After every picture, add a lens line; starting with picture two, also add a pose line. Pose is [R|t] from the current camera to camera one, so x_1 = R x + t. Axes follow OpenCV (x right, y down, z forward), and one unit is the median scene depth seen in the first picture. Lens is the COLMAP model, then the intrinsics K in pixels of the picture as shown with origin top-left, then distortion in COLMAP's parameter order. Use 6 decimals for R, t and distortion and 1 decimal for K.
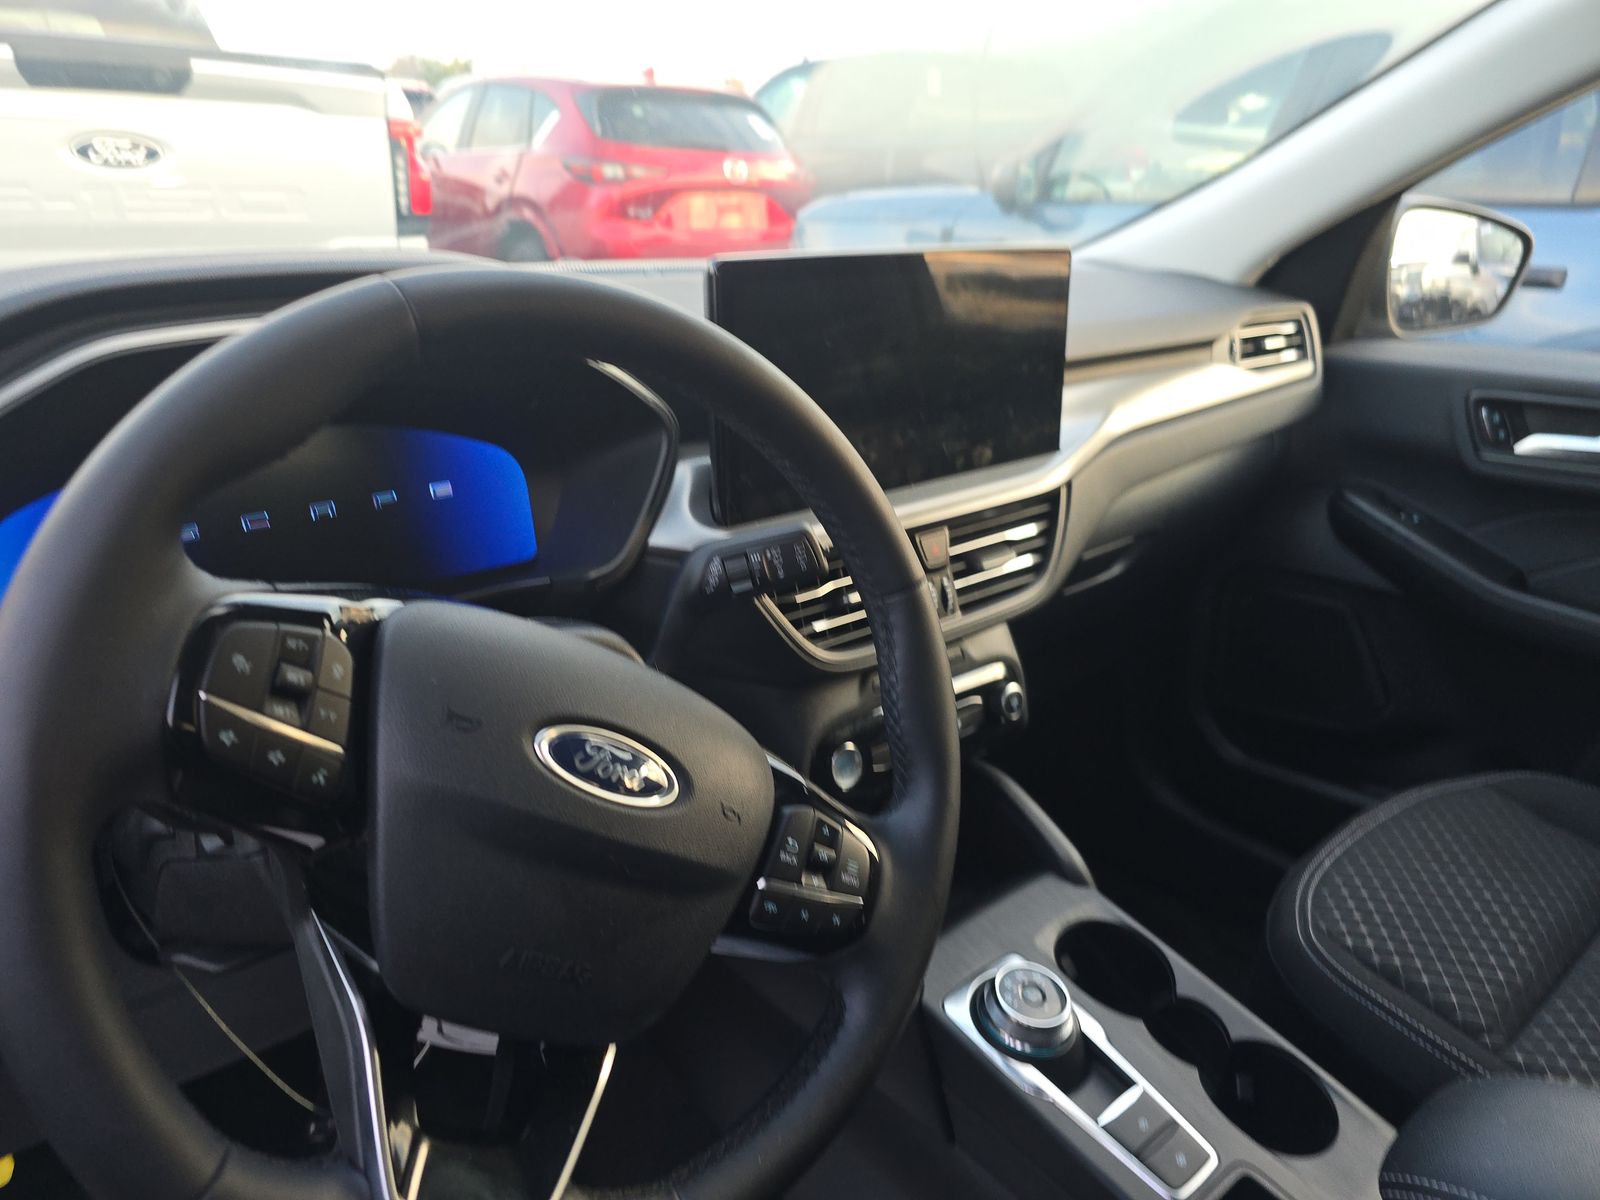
lens RADIAL K [[1075.8, 0, 791.9], [0, 1075.8, 606.6], [0, 0, 1]] dist [0.054735, -0.066554]
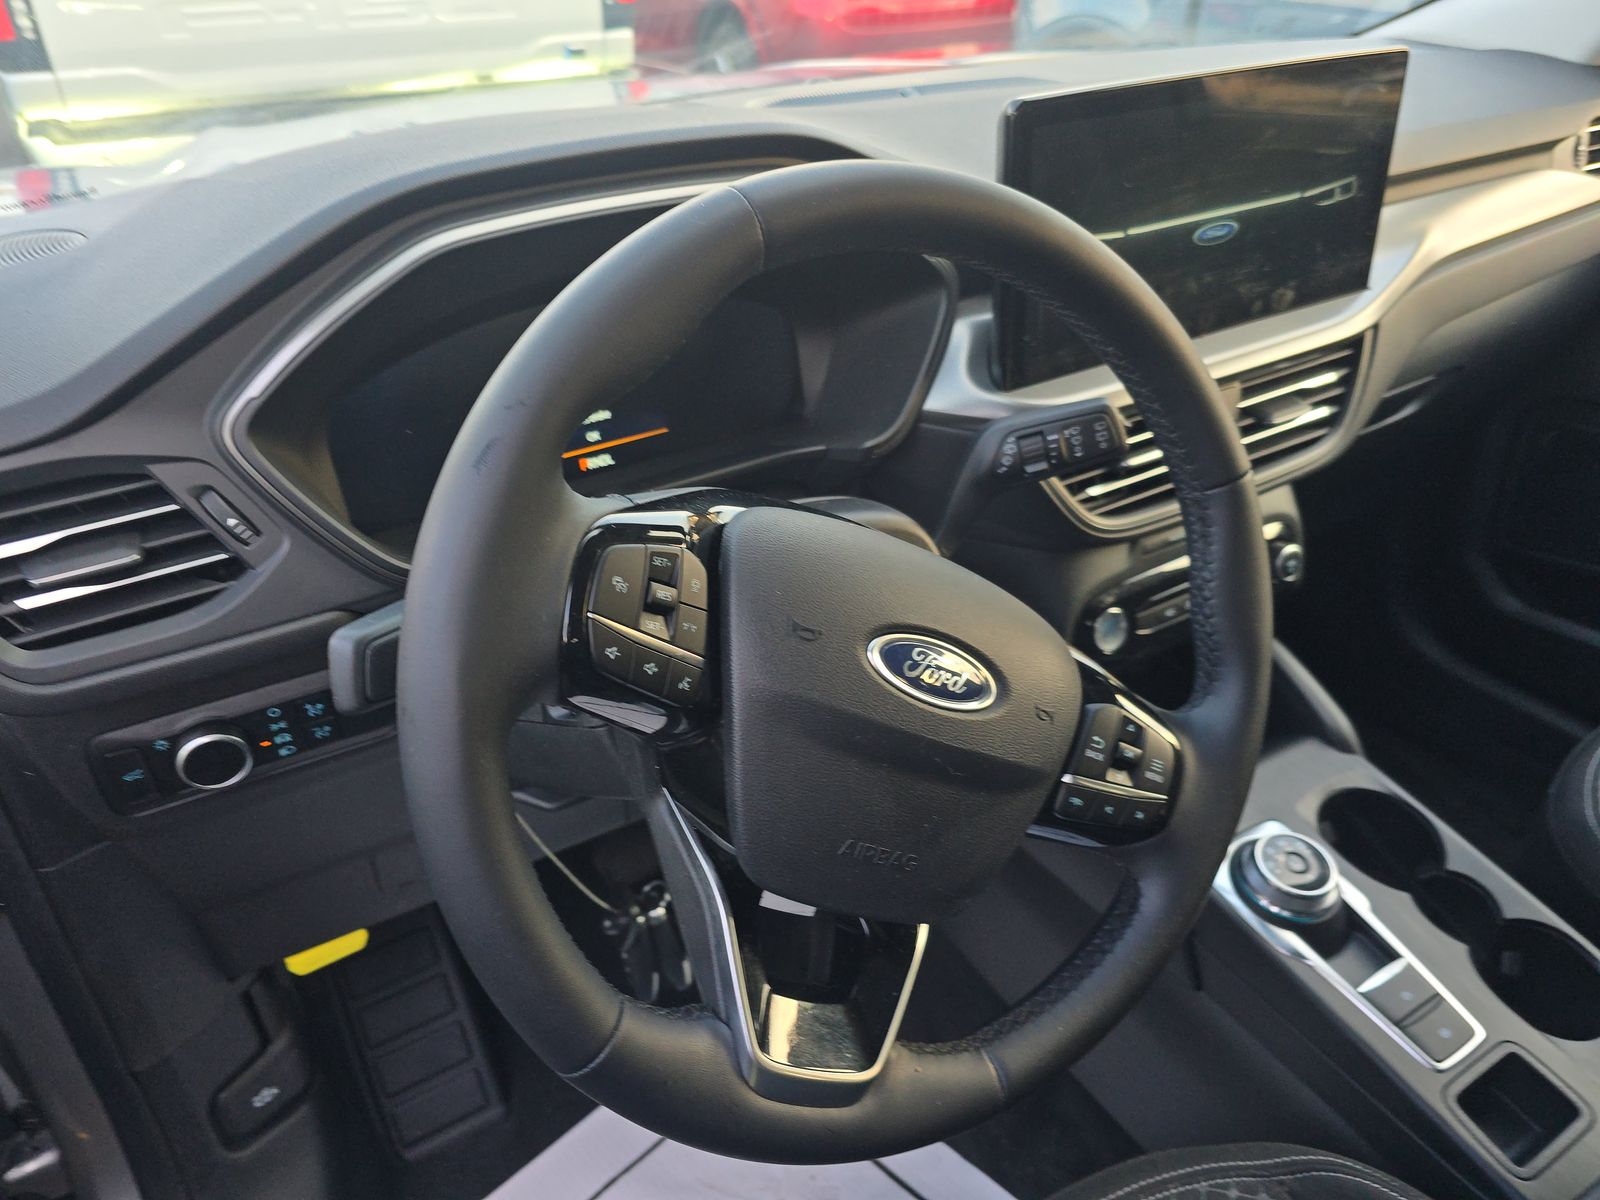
lens RADIAL K [[1075.8, 0, 791.9], [0, 1075.8, 606.6], [0, 0, 1]] dist [0.054735, -0.066554]
pose [[0.985102, 0.032934, -0.168790, -0.079930], [-0.001554, 0.983156, 0.182759, -0.060551], [0.171966, -0.179774, 0.968560, -0.002587]]
